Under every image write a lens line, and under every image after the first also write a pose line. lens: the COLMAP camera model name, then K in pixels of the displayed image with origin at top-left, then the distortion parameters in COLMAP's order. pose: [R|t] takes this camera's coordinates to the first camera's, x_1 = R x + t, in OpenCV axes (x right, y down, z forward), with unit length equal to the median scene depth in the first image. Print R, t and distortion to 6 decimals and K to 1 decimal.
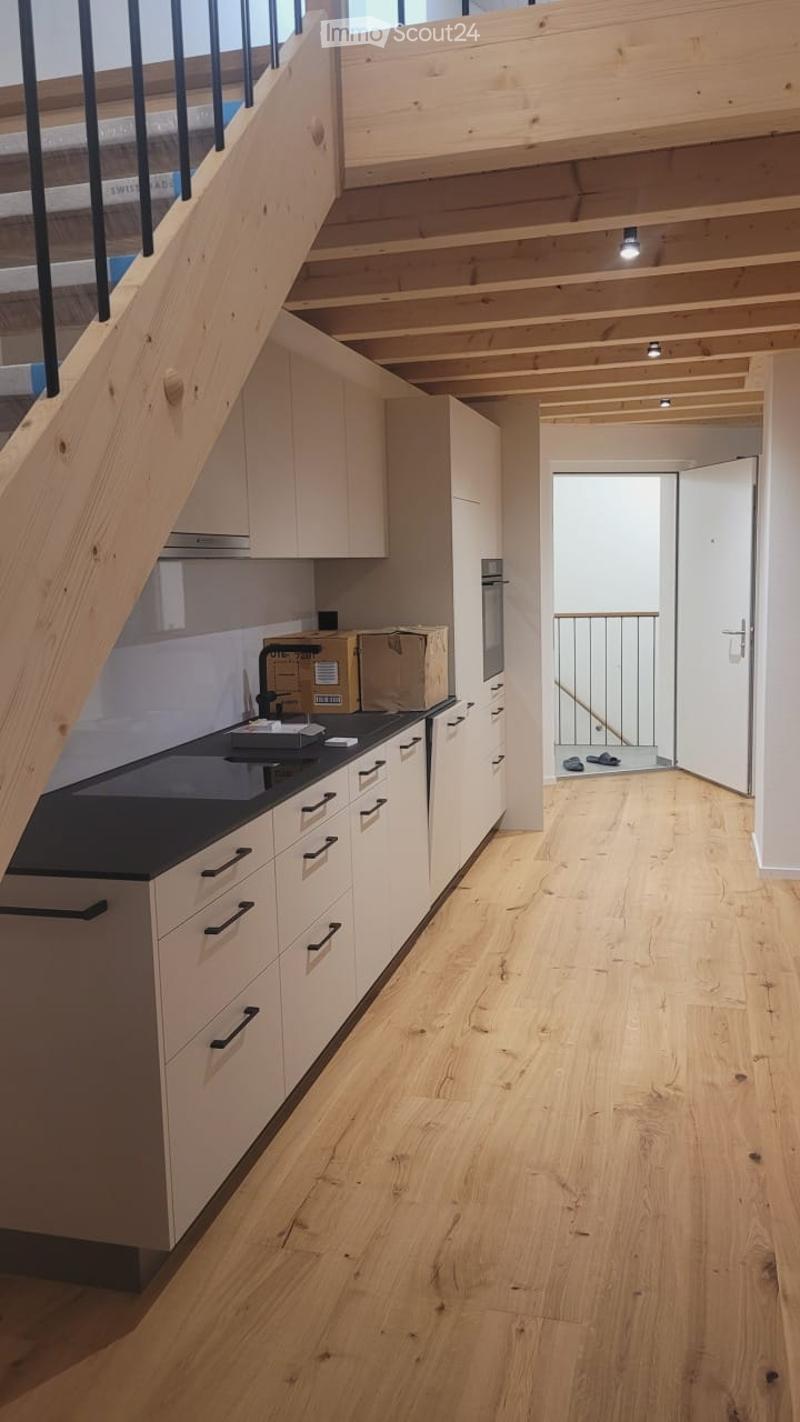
lens RADIAL K [[1072.9, 0, 415.6], [0, 1072.9, 714.7], [0, 0, 1]] dist [0.047145, -0.044647]
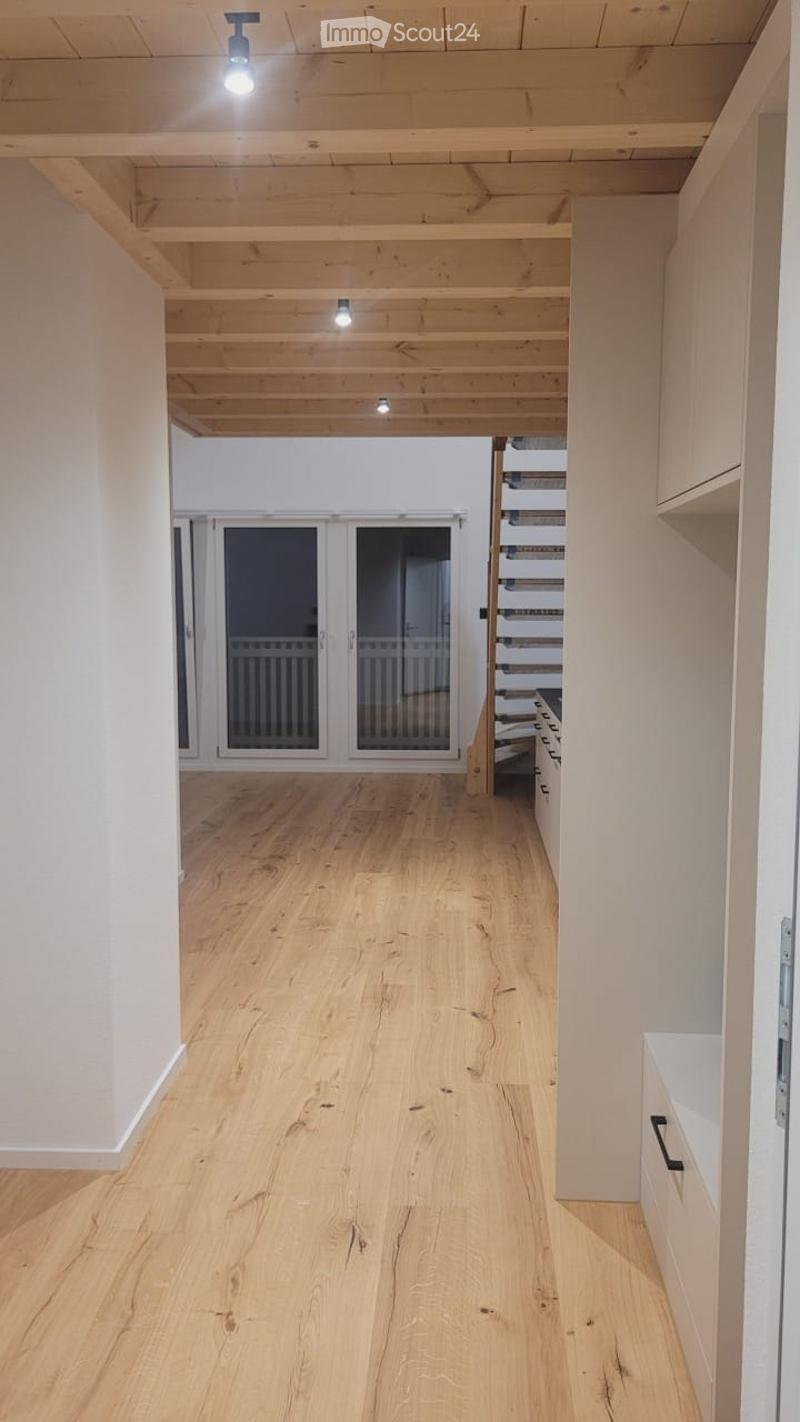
lens RADIAL K [[1072.9, 0, 401.4], [0, 1072.9, 712.3], [0, 0, 1]] dist [0.047145, -0.044647]
pose [[-0.980638, 0.046151, -0.190315, 0.402686], [-0.001935, 0.969503, 0.245074, -0.300969], [0.195821, 0.240697, -0.950641, 2.140660]]
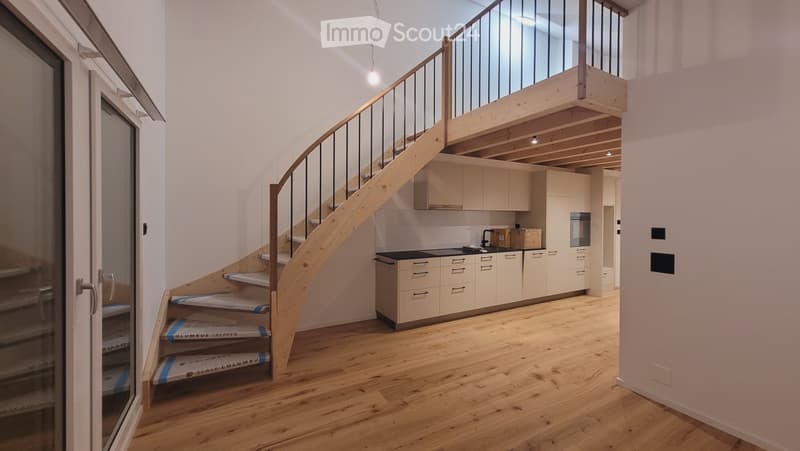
lens RADIAL K [[310.9, 0, 401.4], [0, 310.9, 218.8], [0, 0, 1]] dist [0.002786, -0.000030]
pose [[0.691831, 0.040538, -0.720921, 0.580246], [-0.124170, 0.990228, -0.063479, 0.015030], [0.711303, 0.133433, 0.690104, -0.144038]]
